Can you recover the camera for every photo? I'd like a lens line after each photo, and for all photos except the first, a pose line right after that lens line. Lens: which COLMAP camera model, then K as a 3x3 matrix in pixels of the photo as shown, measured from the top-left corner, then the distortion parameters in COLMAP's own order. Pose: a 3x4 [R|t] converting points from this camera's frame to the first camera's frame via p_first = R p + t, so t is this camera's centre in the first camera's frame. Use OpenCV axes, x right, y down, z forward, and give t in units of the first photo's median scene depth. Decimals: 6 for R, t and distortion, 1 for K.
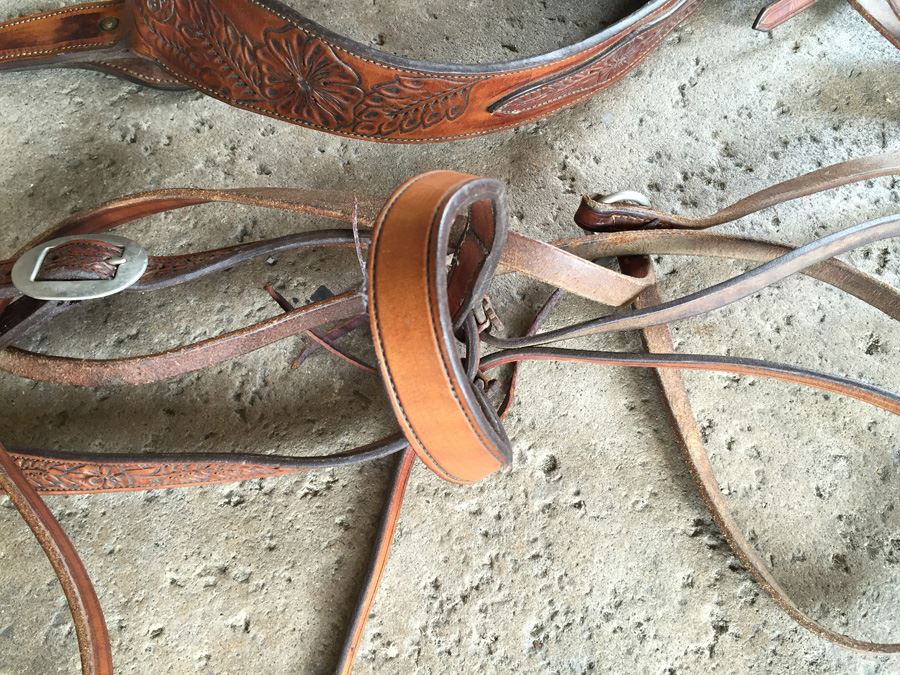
lens RADIAL K [[743.3, 0, 450.0], [0, 743.3, 337.5], [0, 0, 1]] dist [0.004816, -0.005024]
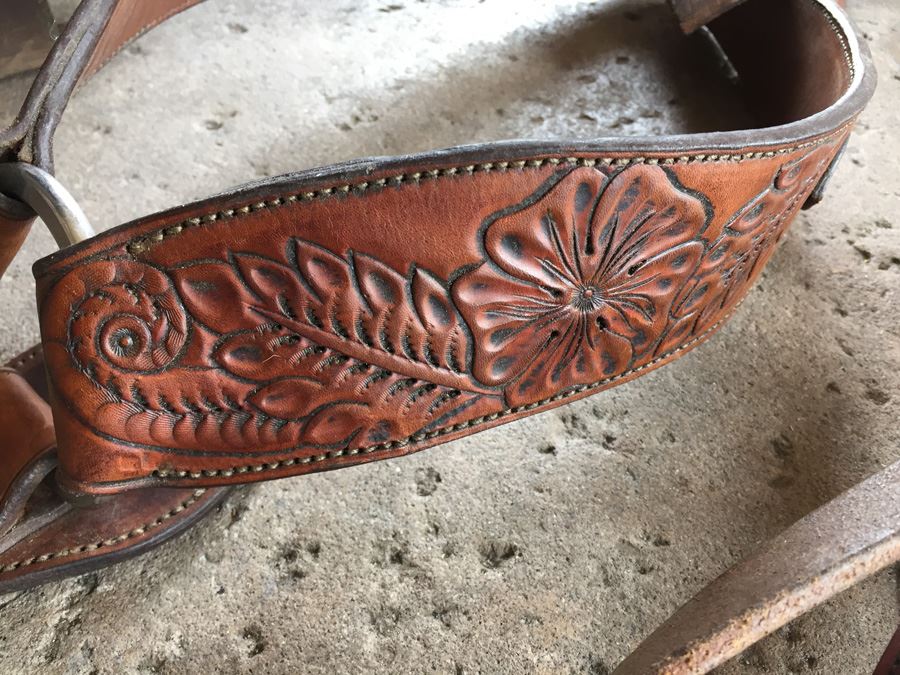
lens RADIAL K [[743.3, 0, 450.0], [0, 743.3, 337.5], [0, 0, 1]] dist [0.004816, -0.005024]
pose [[0.767619, -0.469168, 0.436626, -0.396252], [0.594713, 0.775379, -0.212377, -0.243508], [-0.238910, 0.422692, 0.874216, 0.565000]]
